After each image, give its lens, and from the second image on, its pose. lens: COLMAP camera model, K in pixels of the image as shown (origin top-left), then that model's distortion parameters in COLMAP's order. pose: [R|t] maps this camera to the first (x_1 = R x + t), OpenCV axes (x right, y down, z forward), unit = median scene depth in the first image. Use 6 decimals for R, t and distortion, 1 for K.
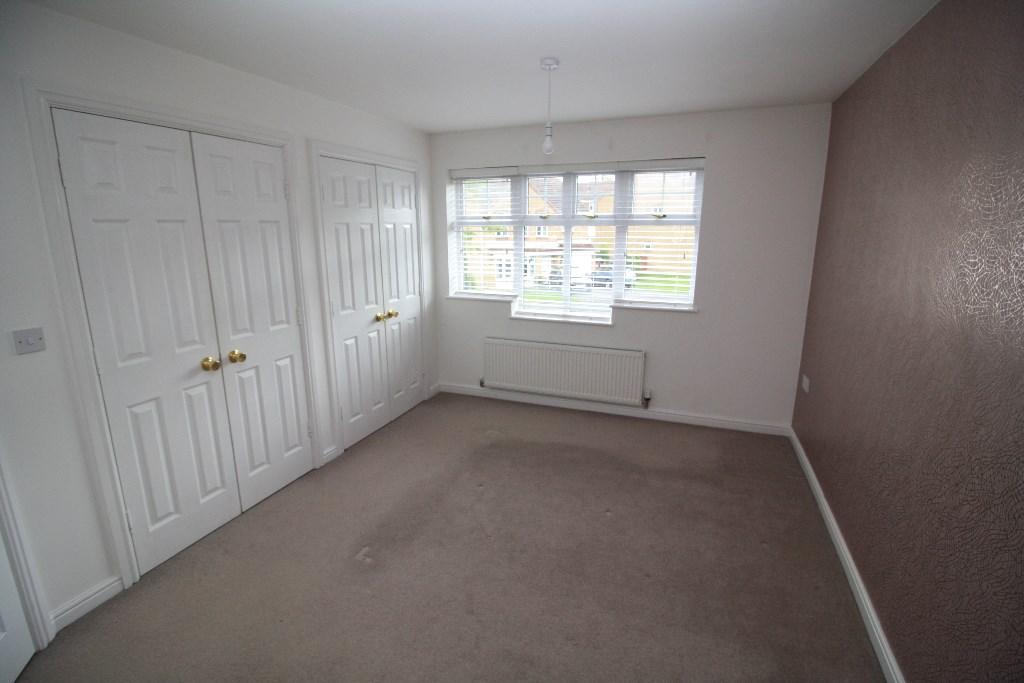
lens RADIAL K [[476.8, 0, 516.0], [0, 476.8, 332.0], [0, 0, 1]] dist [0.000647, -0.000466]
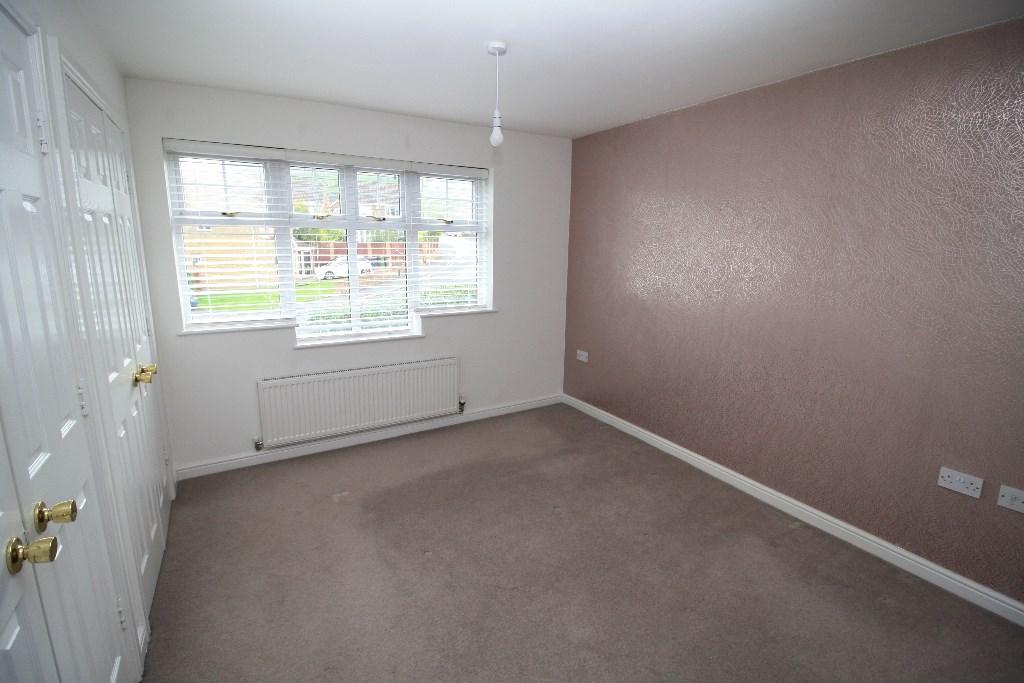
lens RADIAL K [[476.8, 0, 516.0], [0, 476.8, 332.0], [0, 0, 1]] dist [0.000647, -0.000466]
pose [[0.613471, -0.136542, 0.777823, -0.406309], [0.156213, 0.986459, 0.049961, -0.039520], [-0.774113, 0.090857, 0.626494, 0.264271]]
